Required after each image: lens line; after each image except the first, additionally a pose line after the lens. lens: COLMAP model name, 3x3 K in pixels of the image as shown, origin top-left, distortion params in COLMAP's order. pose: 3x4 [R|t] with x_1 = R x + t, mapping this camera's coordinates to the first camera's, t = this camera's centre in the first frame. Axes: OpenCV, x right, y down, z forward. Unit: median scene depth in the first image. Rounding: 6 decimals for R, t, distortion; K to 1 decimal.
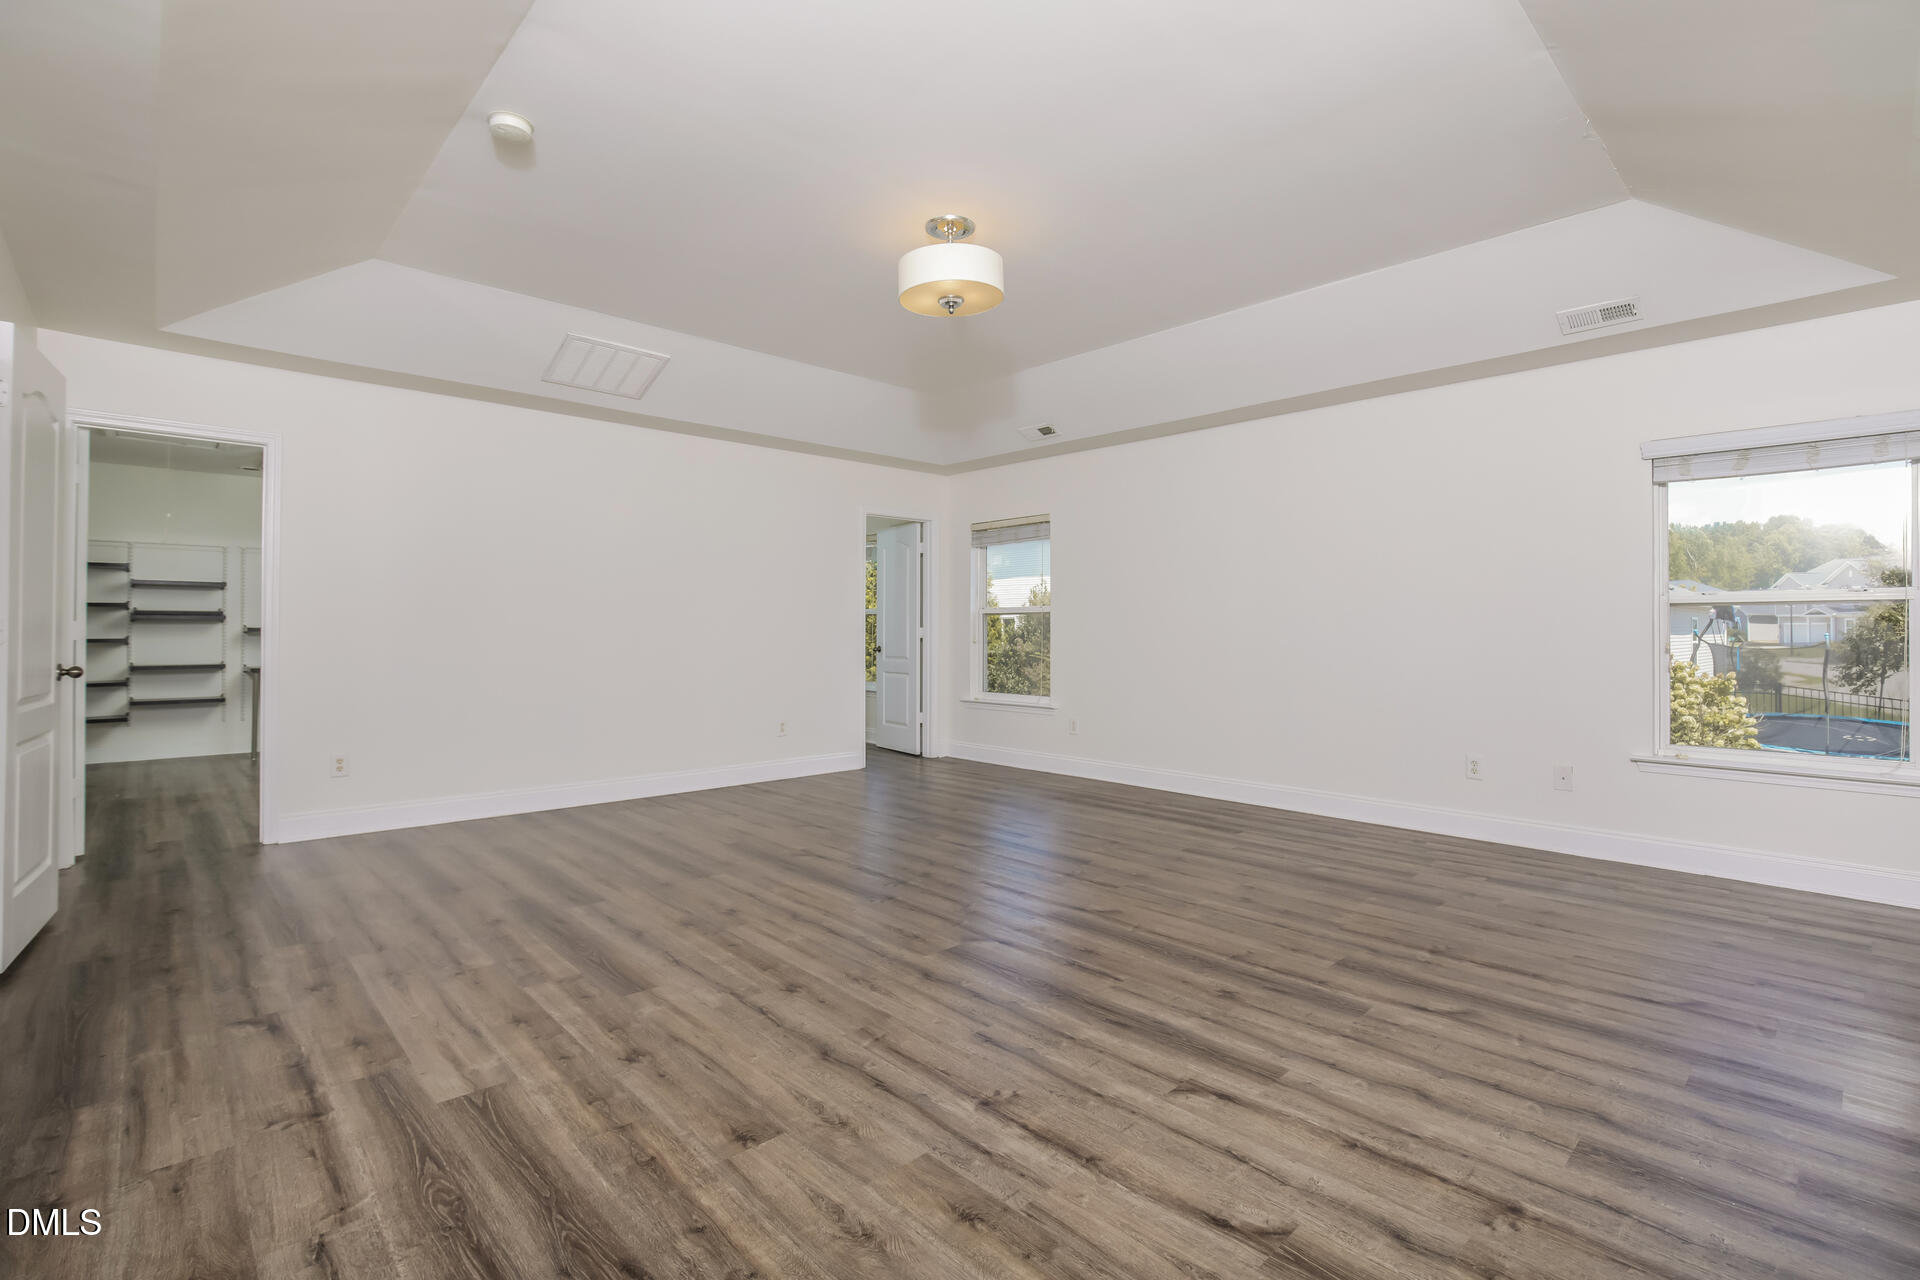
lens RADIAL K [[871.0, 0, 964.3], [0, 871.0, 625.6], [0, 0, 1]] dist [-0.022312, 0.010450]
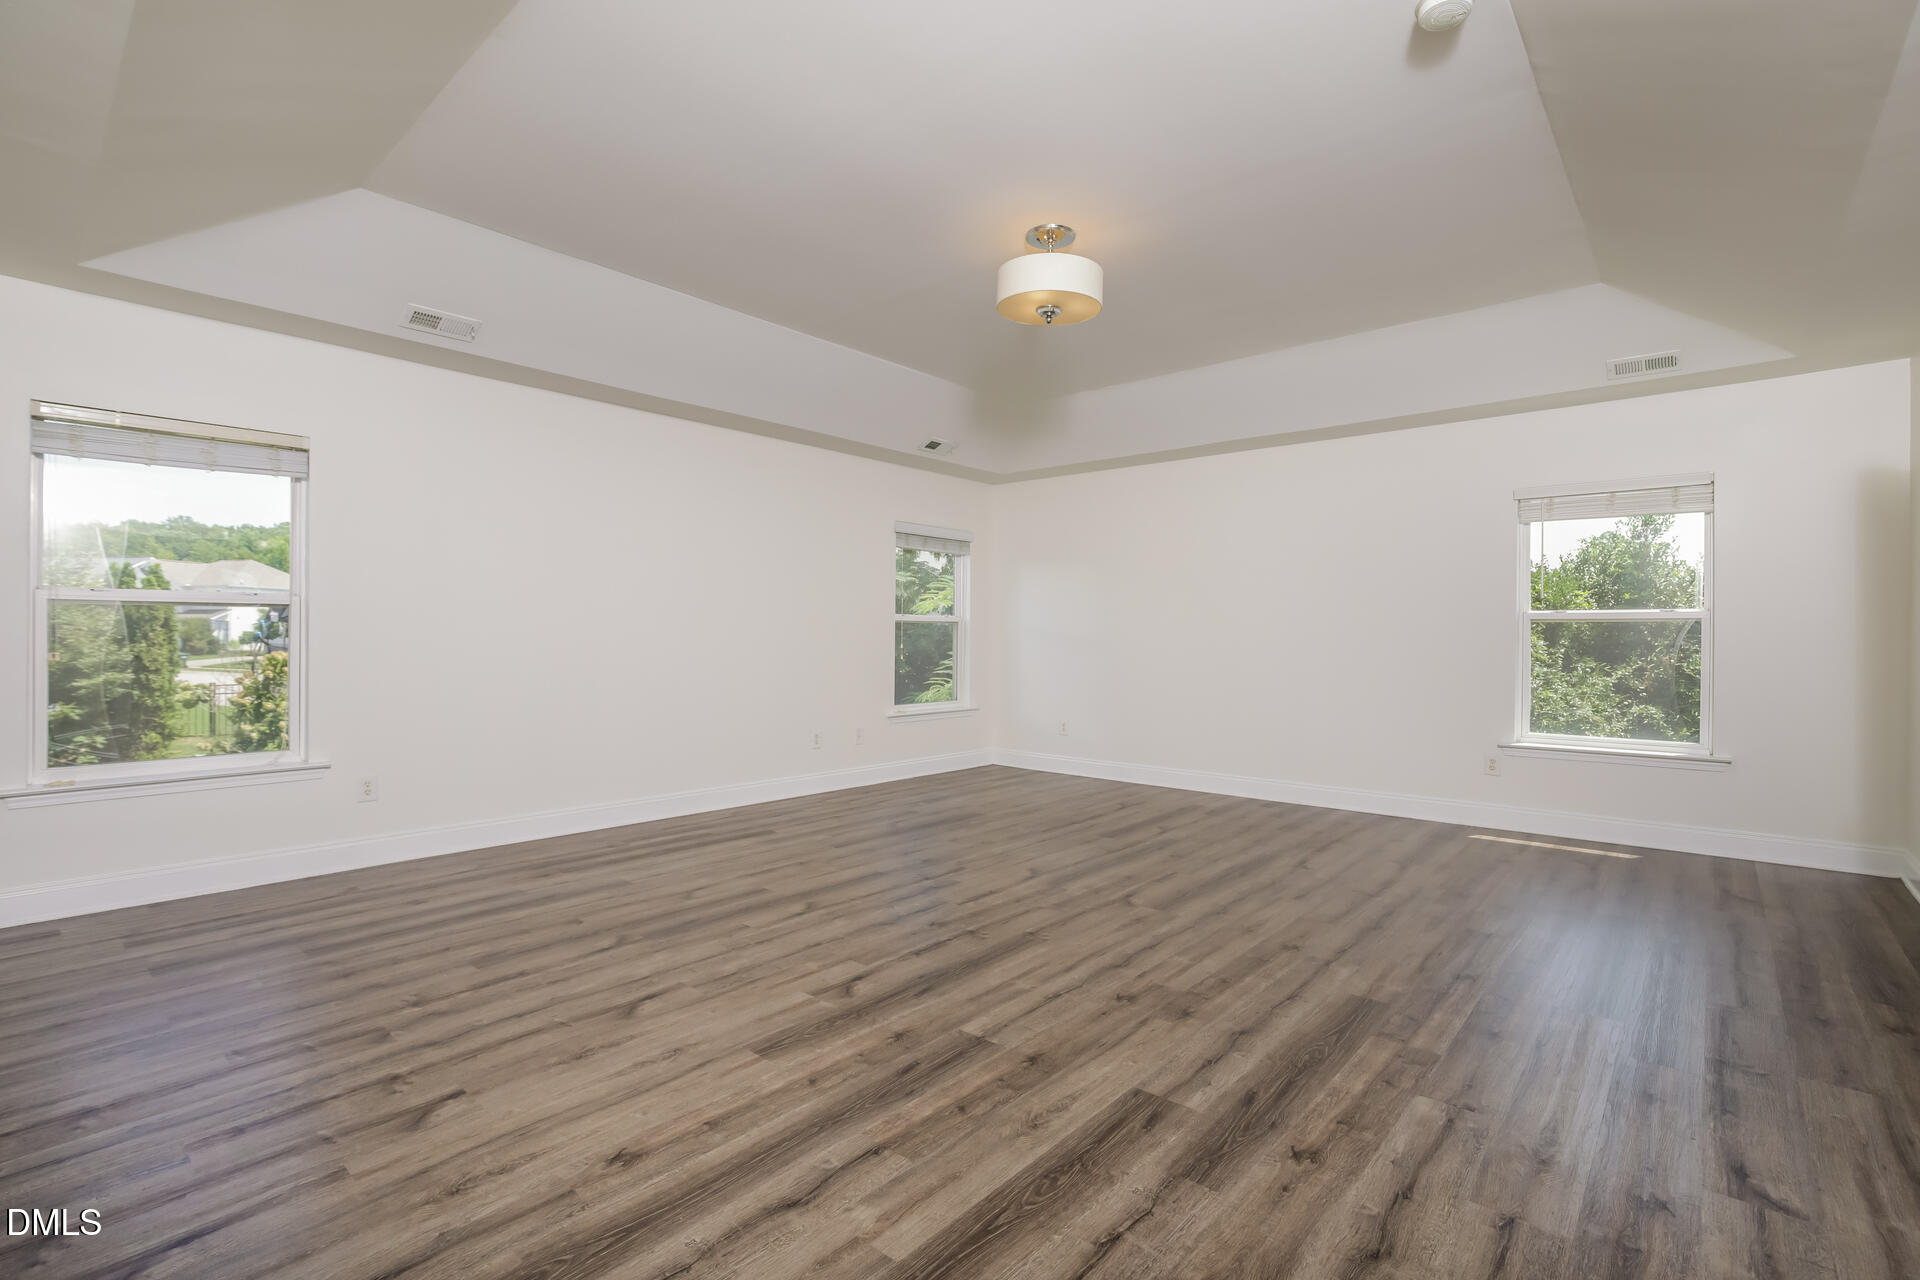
lens RADIAL K [[875.7, 0, 959.8], [0, 875.7, 630.8], [0, 0, 1]] dist [-0.026273, 0.008053]
pose [[-0.090000, 0.006673, 0.995919, -1.220900], [-0.007051, 0.999948, -0.007337, 0.006445], [-0.995917, -0.007682, -0.089949, 1.433669]]
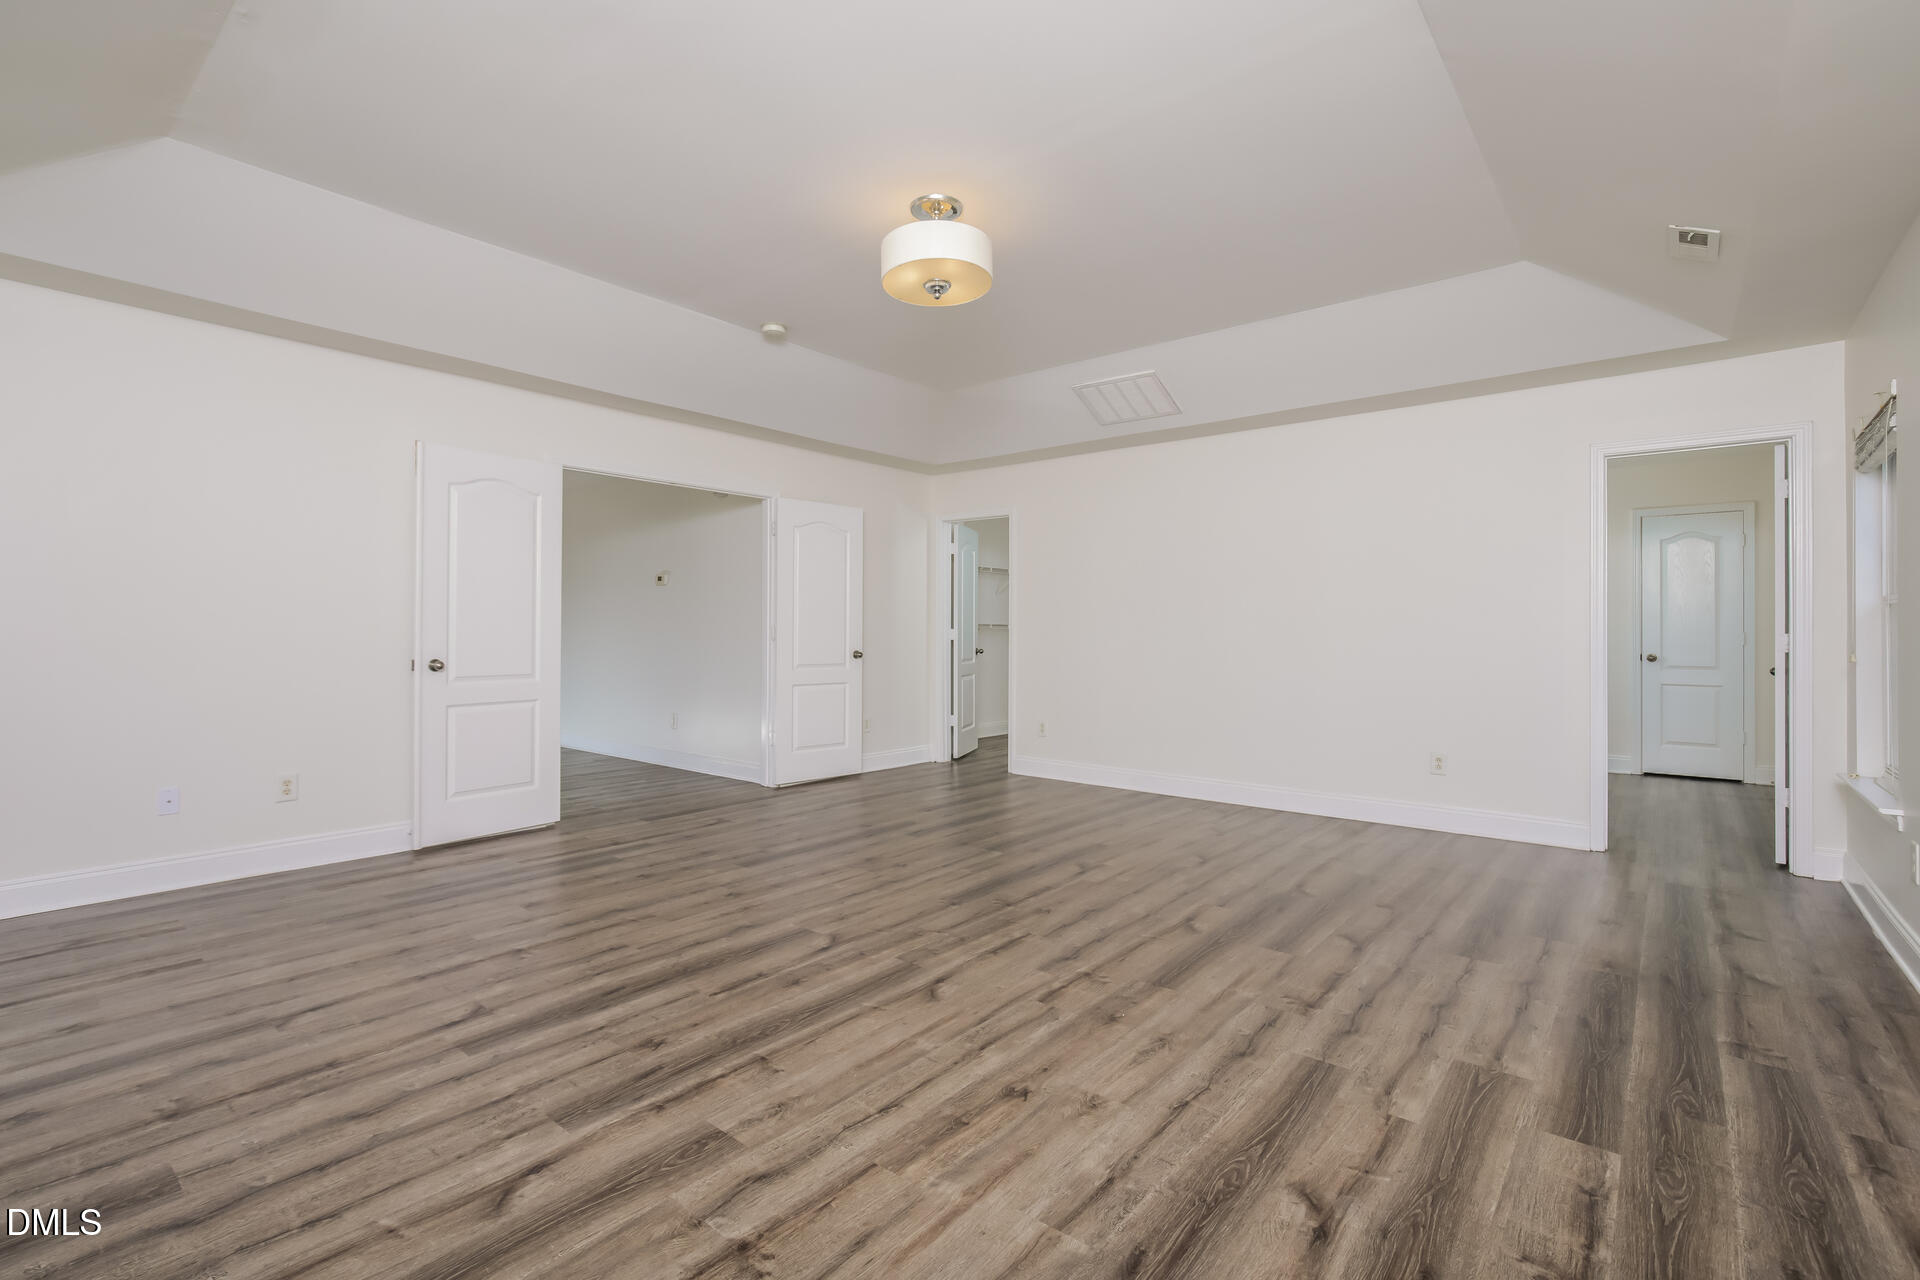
lens RADIAL K [[871.0, 0, 964.3], [0, 871.0, 625.6], [0, 0, 1]] dist [-0.022312, 0.010450]
pose [[0.124028, -0.010643, -0.992222, 1.111827], [-0.001222, 0.999940, -0.010878, 0.010180], [0.992278, 0.002561, 0.124007, 1.100164]]
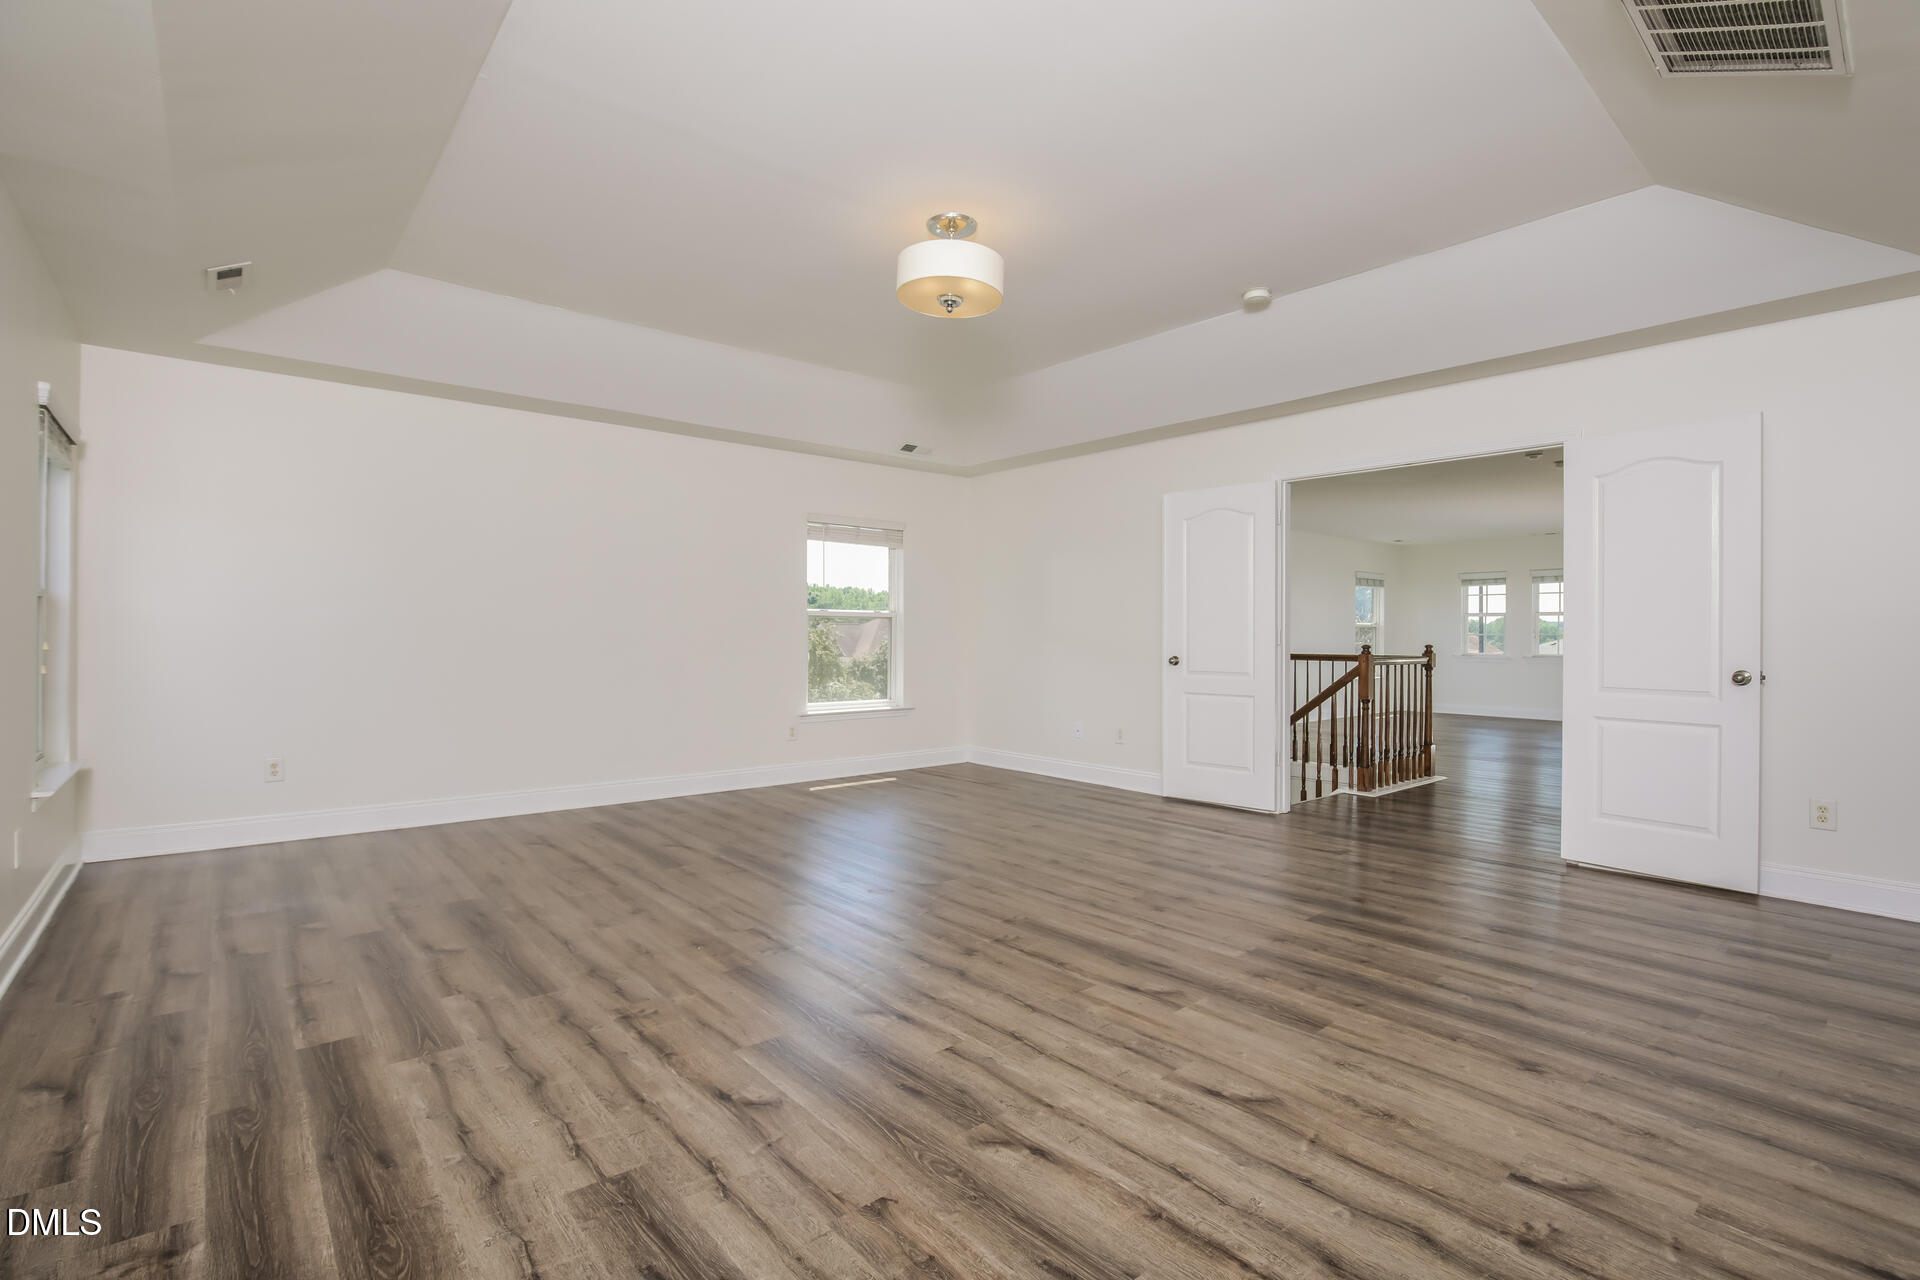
lens RADIAL K [[887.1, 0, 963.2], [0, 887.1, 642.6], [0, 0, 1]] dist [-0.033307, 0.009092]
pose [[-0.998667, -0.007904, 0.051007, -0.102512], [-0.007422, 0.999926, 0.009638, 0.006798], [-0.051080, 0.009247, -0.998652, 2.411501]]
